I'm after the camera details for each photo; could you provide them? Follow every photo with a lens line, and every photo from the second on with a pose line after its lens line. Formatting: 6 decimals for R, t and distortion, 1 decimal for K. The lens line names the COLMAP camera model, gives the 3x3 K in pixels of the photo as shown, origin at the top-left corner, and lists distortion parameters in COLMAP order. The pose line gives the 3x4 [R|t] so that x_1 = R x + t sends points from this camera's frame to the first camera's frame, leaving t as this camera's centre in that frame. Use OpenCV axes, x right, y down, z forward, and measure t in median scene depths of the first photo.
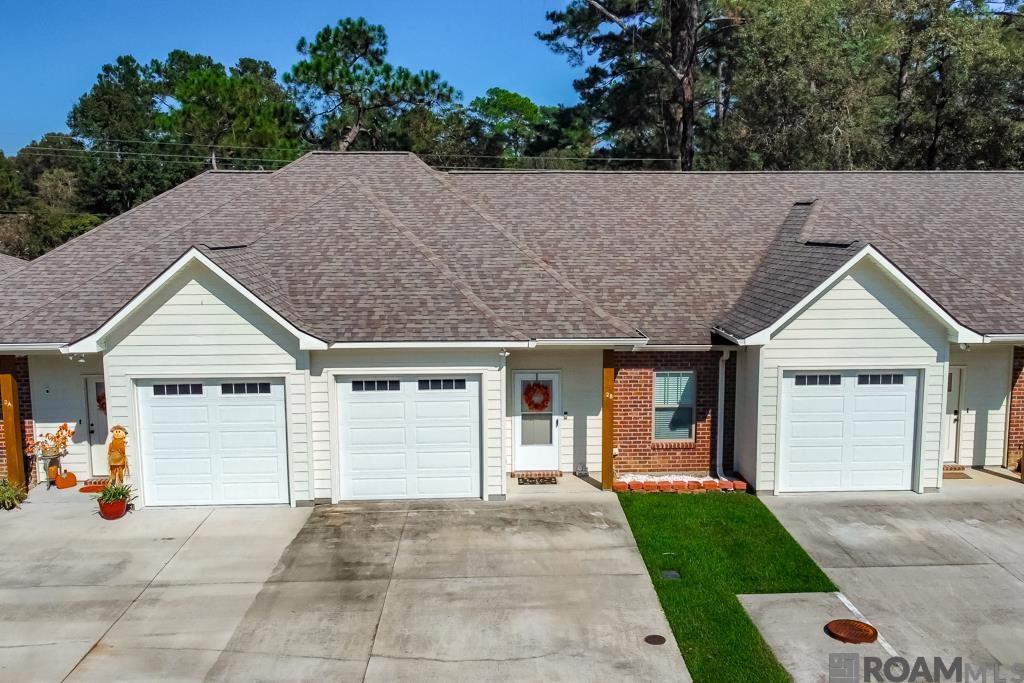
lens RADIAL K [[922.3, 0, 519.5], [0, 922.3, 331.2], [0, 0, 1]] dist [-0.001200, 0.010905]
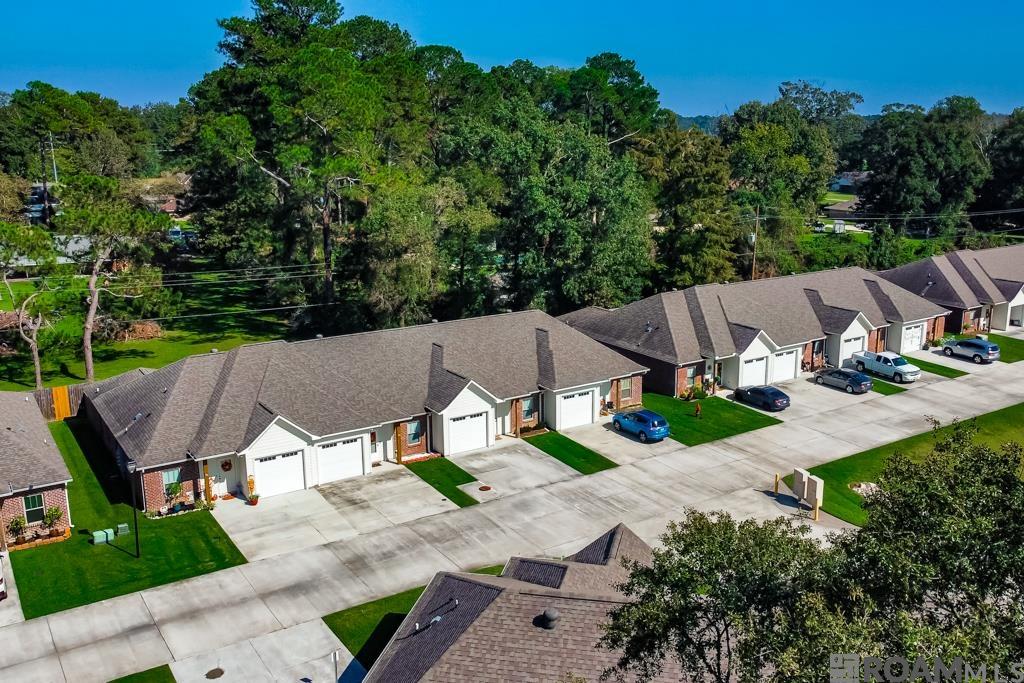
lens RADIAL K [[922.3, 0, 515.9], [0, 922.3, 343.1], [0, 0, 1]] dist [-0.001200, 0.010905]
pose [[0.868349, -0.127397, 0.479313, -1.033423], [0.081028, 0.989902, 0.116311, -0.578435], [-0.489291, -0.062161, 0.869903, -1.920374]]
